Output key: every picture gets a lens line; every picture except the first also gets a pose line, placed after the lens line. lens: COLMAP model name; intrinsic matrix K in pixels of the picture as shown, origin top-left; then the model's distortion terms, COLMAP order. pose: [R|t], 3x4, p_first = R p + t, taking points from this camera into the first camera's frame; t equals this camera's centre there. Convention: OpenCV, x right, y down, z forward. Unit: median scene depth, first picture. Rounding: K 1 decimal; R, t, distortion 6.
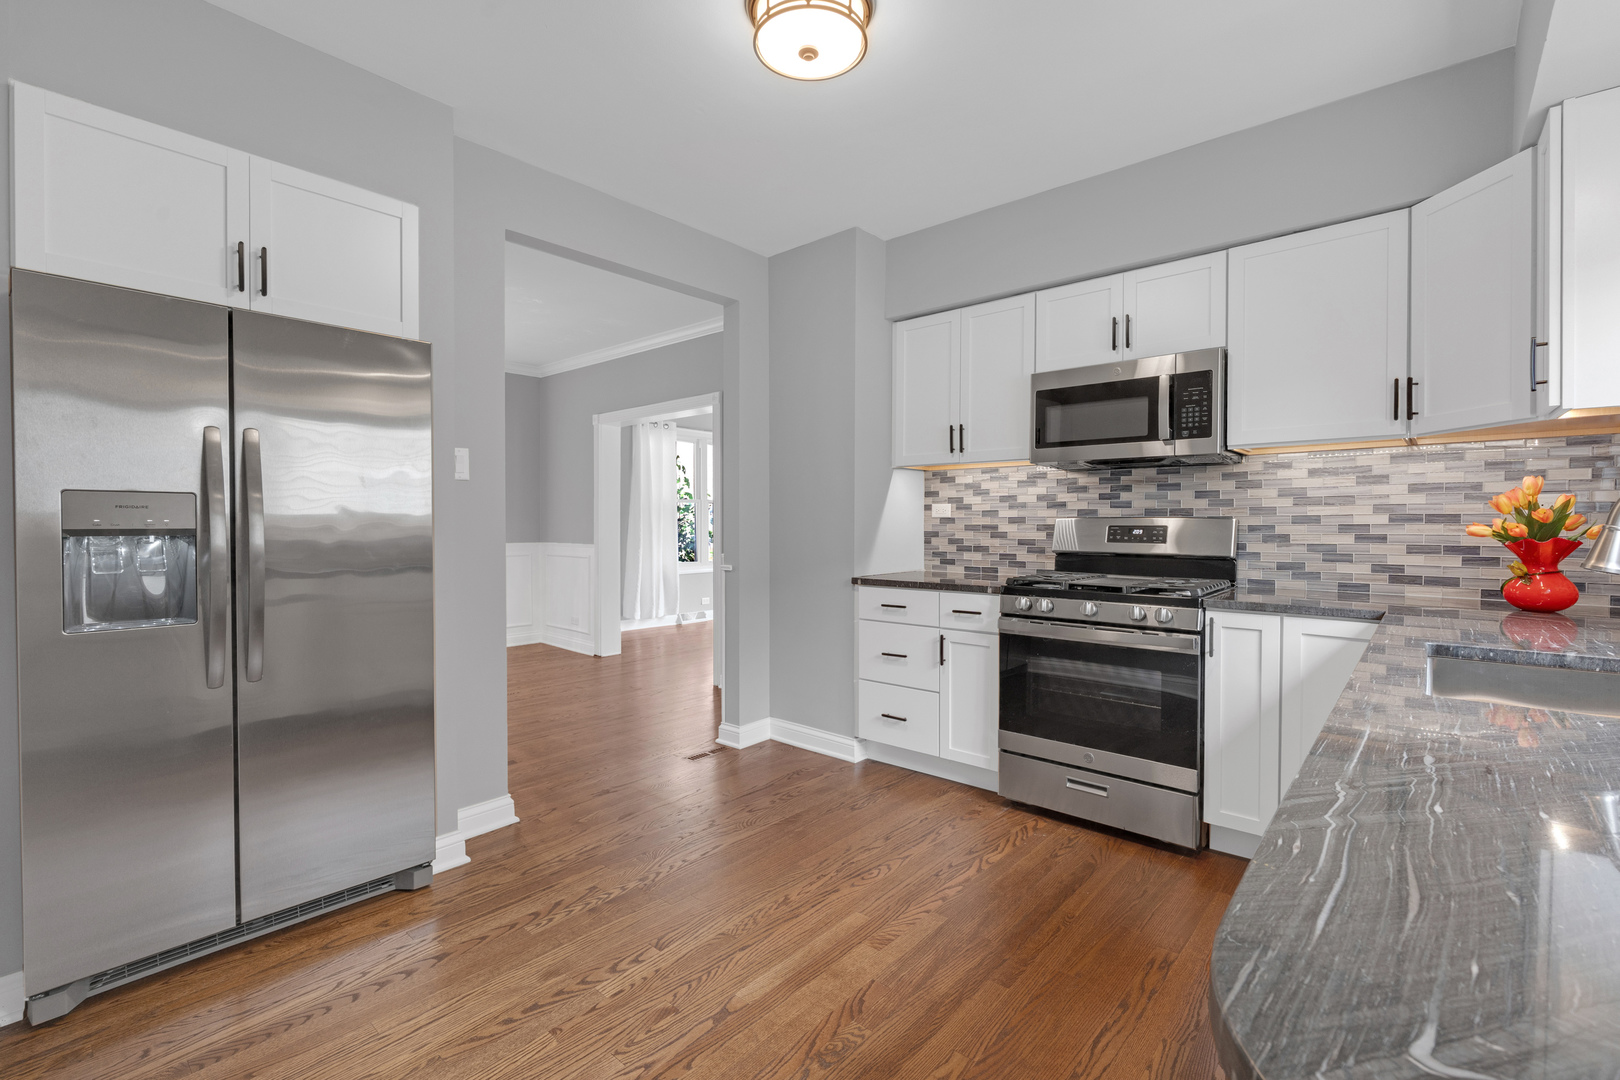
lens RADIAL K [[726.9, 0, 796.3], [0, 726.9, 539.9], [0, 0, 1]] dist [0.007223, -0.001060]
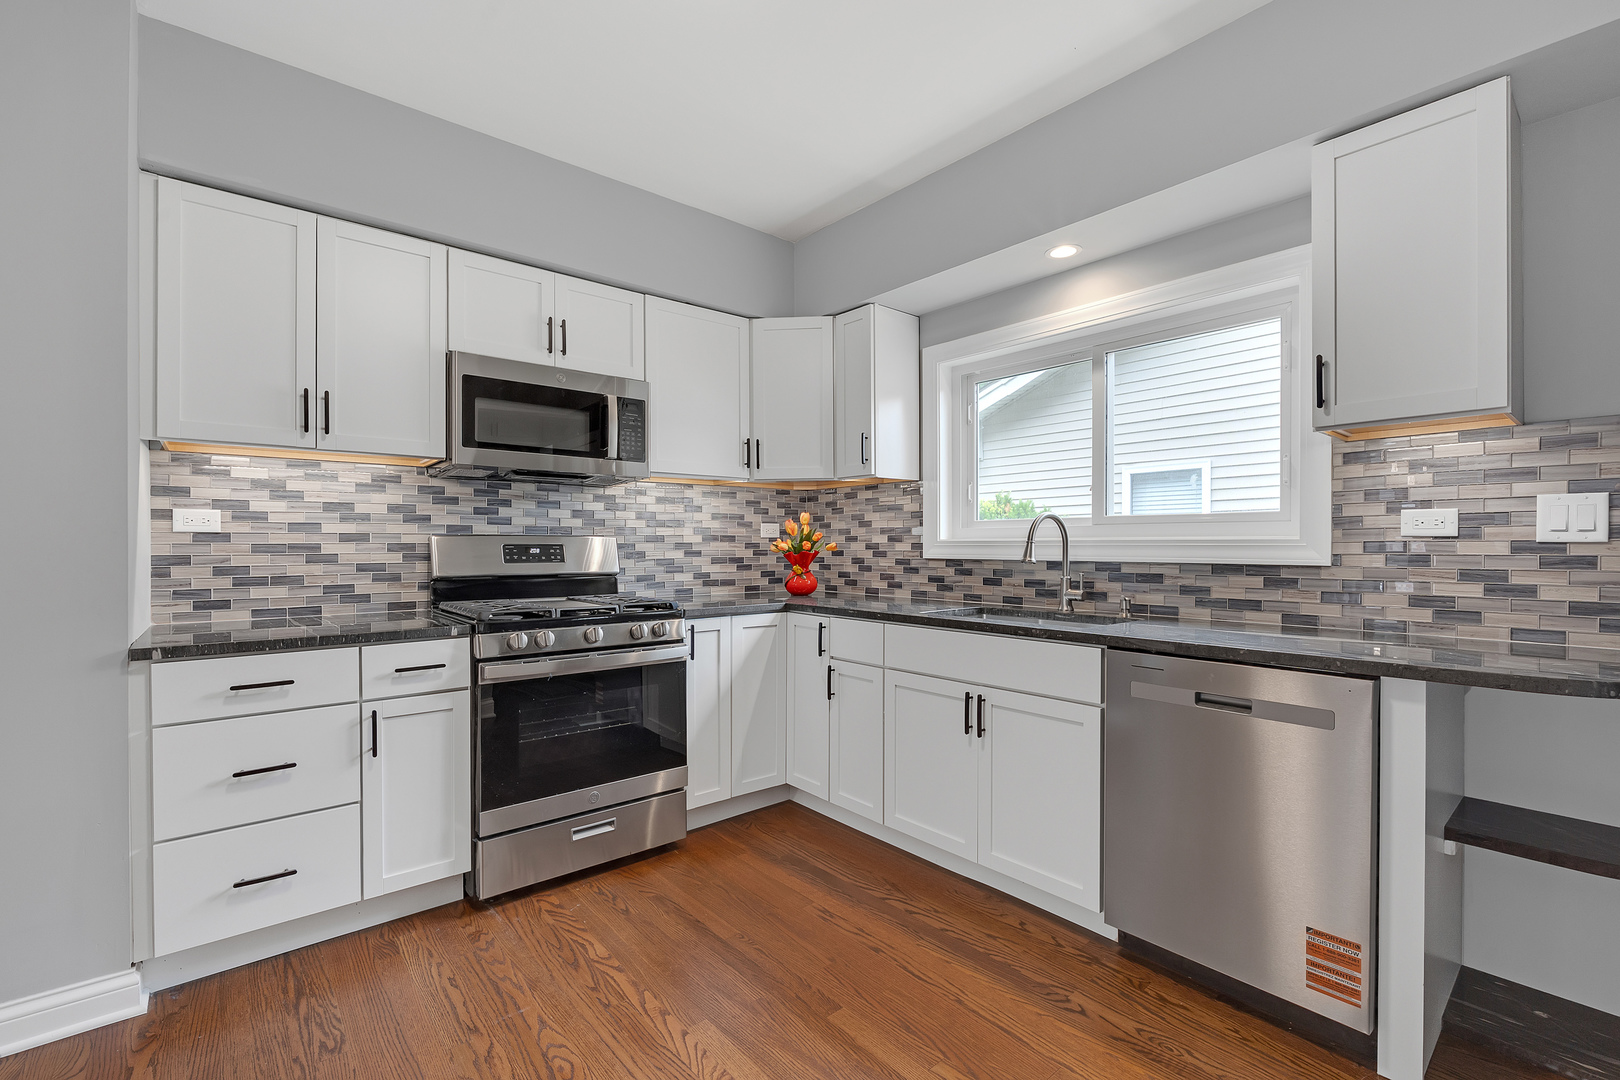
lens RADIAL K [[726.9, 0, 815.1], [0, 726.9, 549.5], [0, 0, 1]] dist [0.007223, -0.001060]
pose [[0.130101, -0.009627, 0.991454, -0.410697], [0.023462, 0.999703, 0.006628, -0.010635], [-0.991223, 0.022400, 0.130288, 0.526690]]
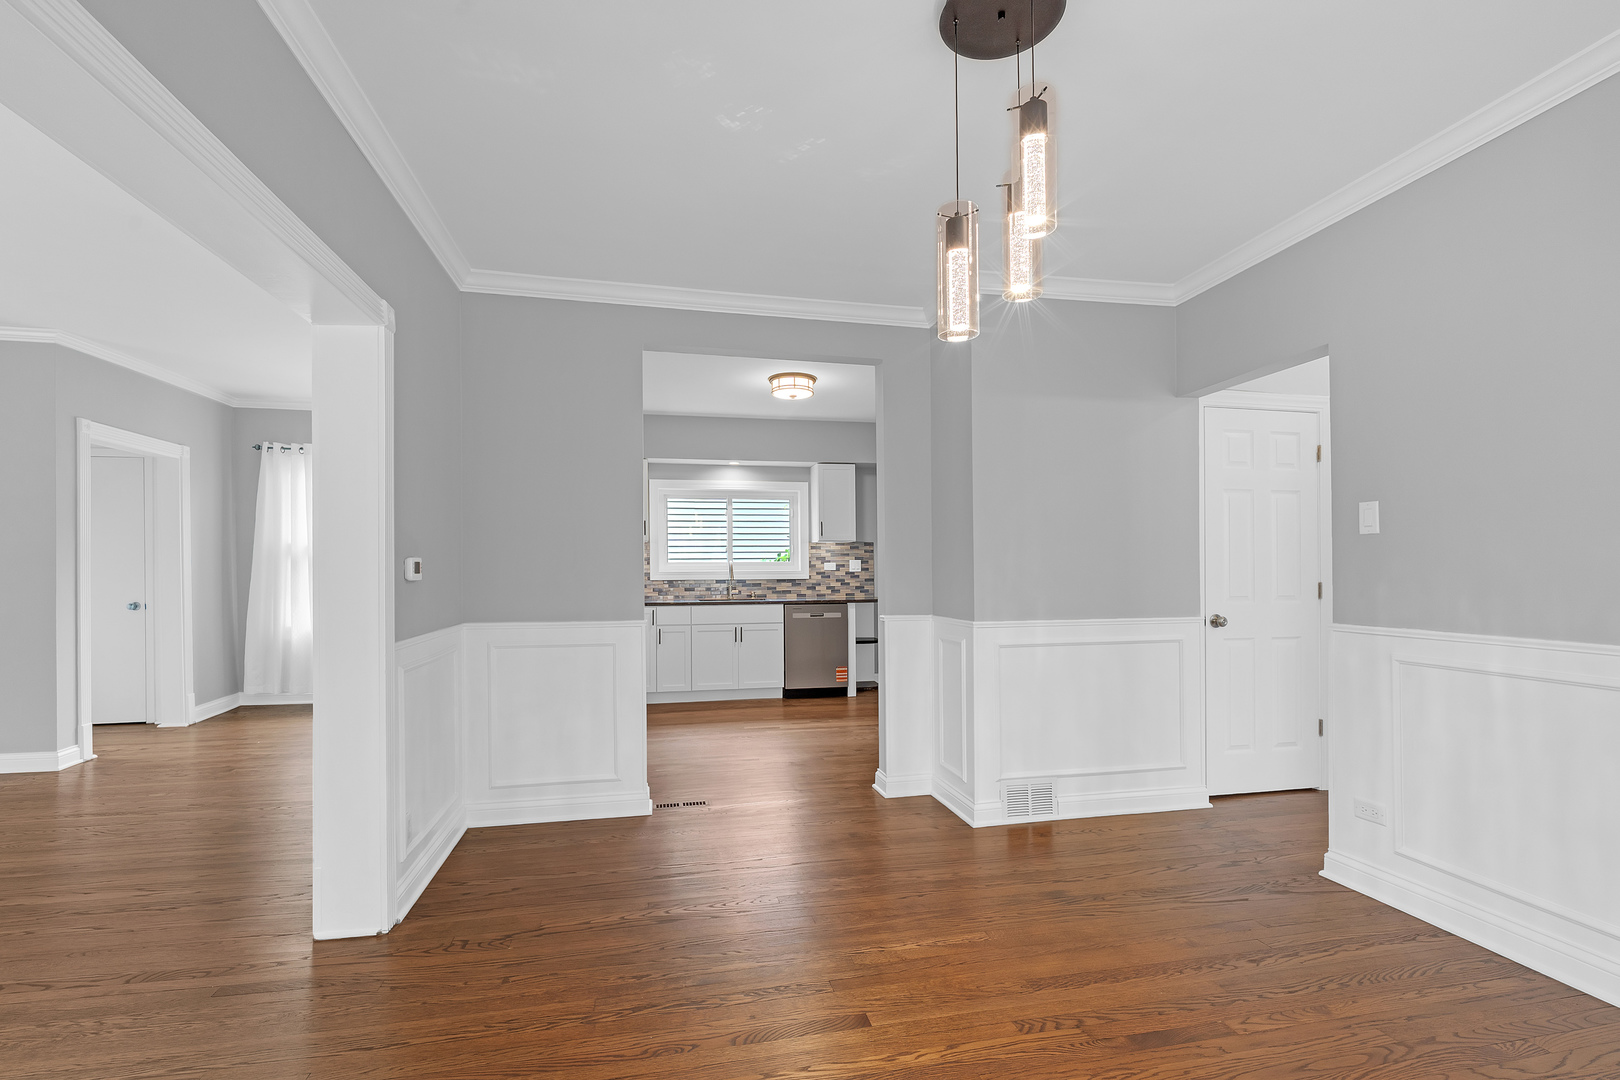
lens RADIAL K [[726.9, 0, 813.7], [0, 726.9, 568.9], [0, 0, 1]] dist [0.007223, -0.001060]
pose [[-0.821618, 0.003917, 0.570024, -1.009020], [0.017149, 0.999694, 0.017849, -0.052755], [-0.569780, 0.024440, -0.821434, 2.044942]]
